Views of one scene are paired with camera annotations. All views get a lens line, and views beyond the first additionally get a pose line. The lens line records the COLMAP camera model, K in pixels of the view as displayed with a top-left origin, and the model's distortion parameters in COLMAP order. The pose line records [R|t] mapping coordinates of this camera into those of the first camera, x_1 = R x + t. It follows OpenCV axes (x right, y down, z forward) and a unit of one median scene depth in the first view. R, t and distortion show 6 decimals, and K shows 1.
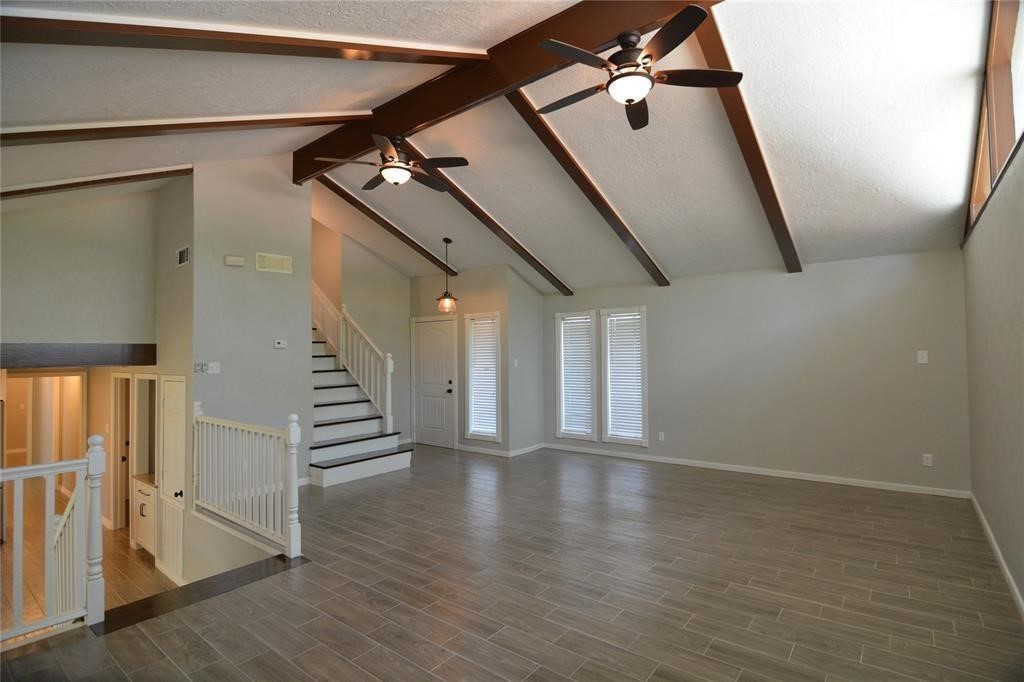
lens RADIAL K [[493.9, 0, 512.0], [0, 493.9, 341.0], [0, 0, 1]] dist [-0.011302, -0.000474]
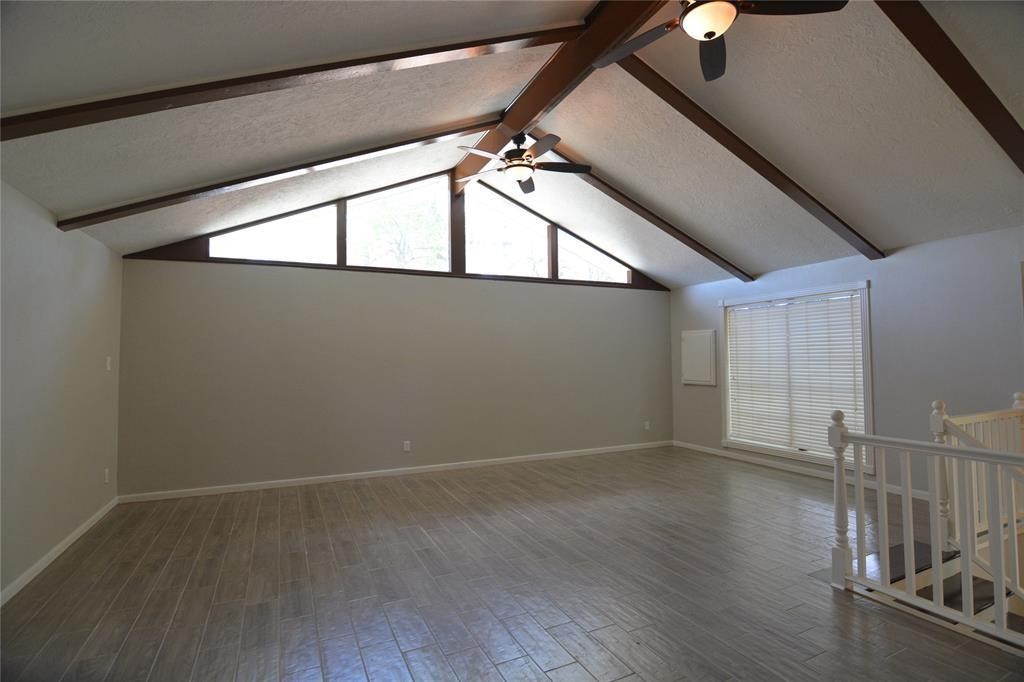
lens RADIAL K [[493.9, 0, 512.0], [0, 493.9, 341.0], [0, 0, 1]] dist [-0.011302, -0.000474]
pose [[-0.895571, 0.041291, 0.442999, -0.283311], [0.013584, 0.997758, -0.065538, 0.071756], [-0.444712, -0.052677, -0.894123, 1.718486]]
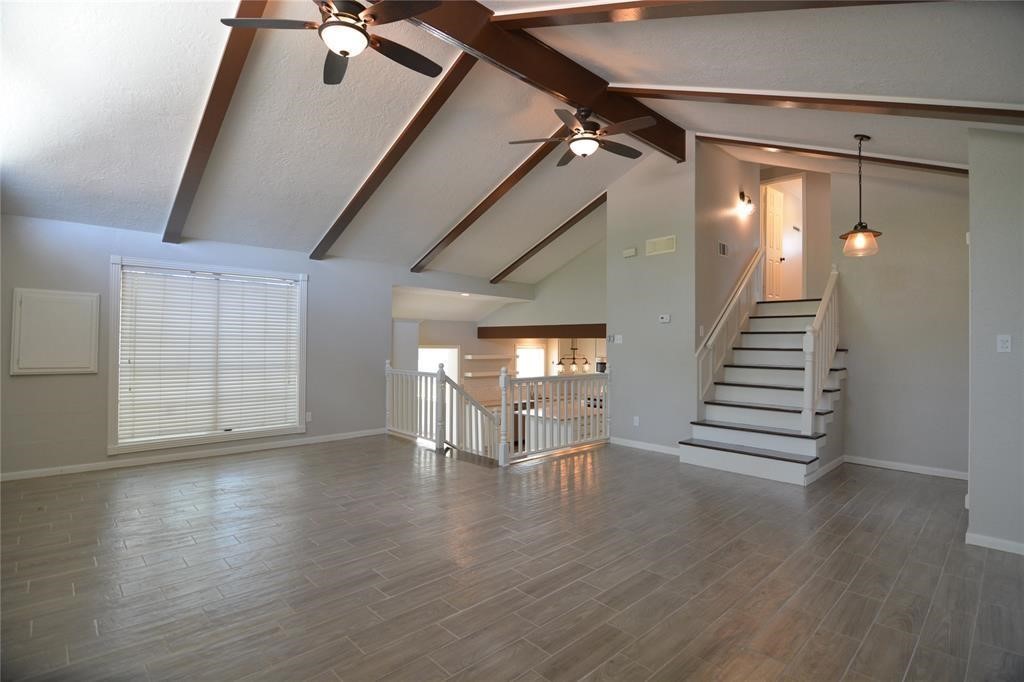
lens RADIAL K [[493.9, 0, 512.0], [0, 493.9, 341.0], [0, 0, 1]] dist [-0.011302, -0.000474]
pose [[-0.139433, 0.008717, -0.990193, 0.852532], [0.016743, 0.999839, 0.006444, 0.055267], [0.990090, -0.015680, -0.139556, 1.073649]]
